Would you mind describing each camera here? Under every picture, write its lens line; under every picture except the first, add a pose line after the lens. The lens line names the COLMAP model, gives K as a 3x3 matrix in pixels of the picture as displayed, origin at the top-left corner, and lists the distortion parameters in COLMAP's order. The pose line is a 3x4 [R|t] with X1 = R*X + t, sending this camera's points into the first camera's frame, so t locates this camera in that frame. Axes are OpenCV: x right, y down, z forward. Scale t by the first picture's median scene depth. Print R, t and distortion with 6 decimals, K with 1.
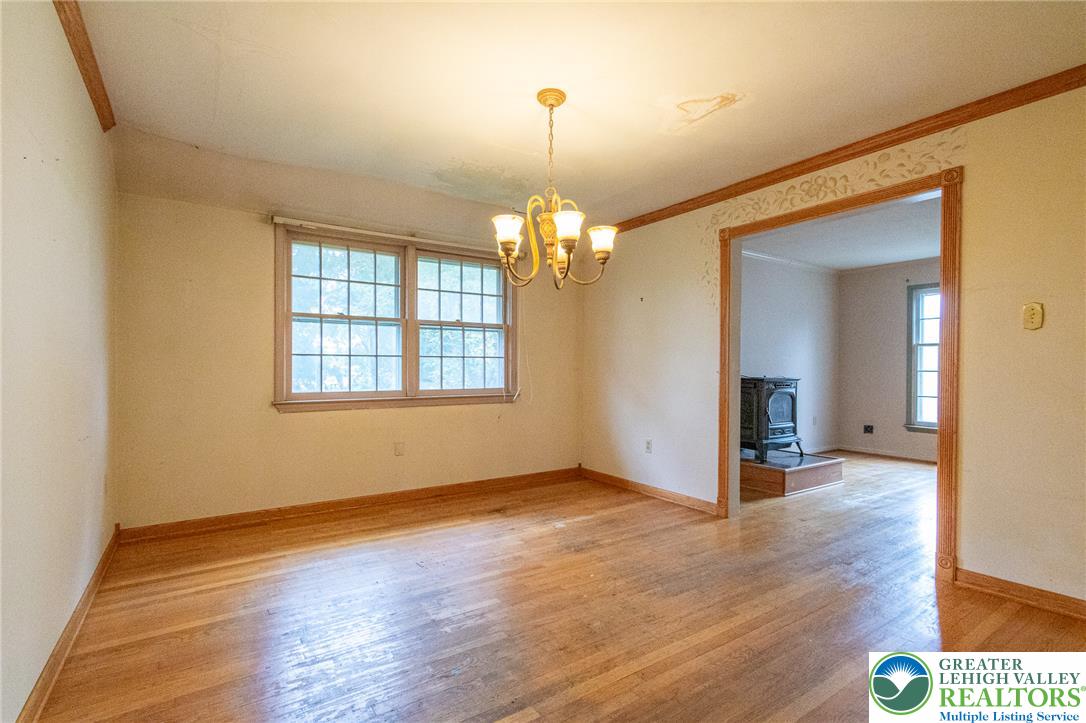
lens RADIAL K [[504.3, 0, 542.9], [0, 504.3, 367.5], [0, 0, 1]] dist [-0.000199, -0.000669]
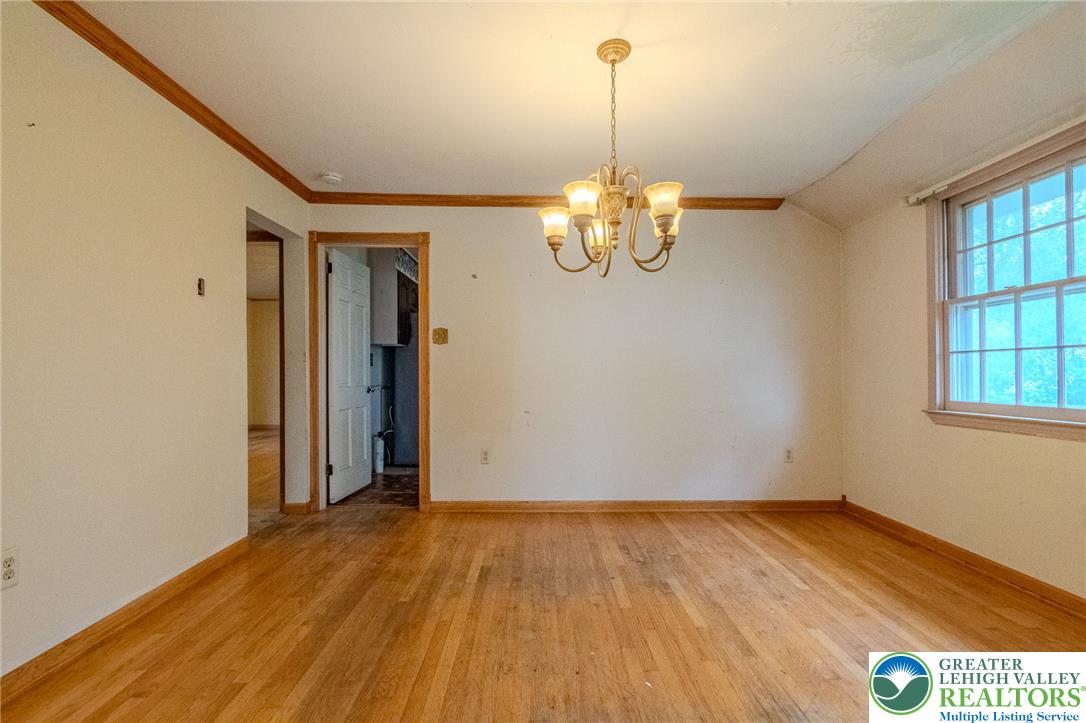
lens RADIAL K [[504.3, 0, 542.9], [0, 504.3, 367.5], [0, 0, 1]] dist [-0.000199, -0.000669]
pose [[-0.554498, -0.015963, -0.832032, 0.583939], [-0.004246, 0.999857, -0.016353, 0.014669], [0.832174, -0.005535, -0.554487, 1.014566]]
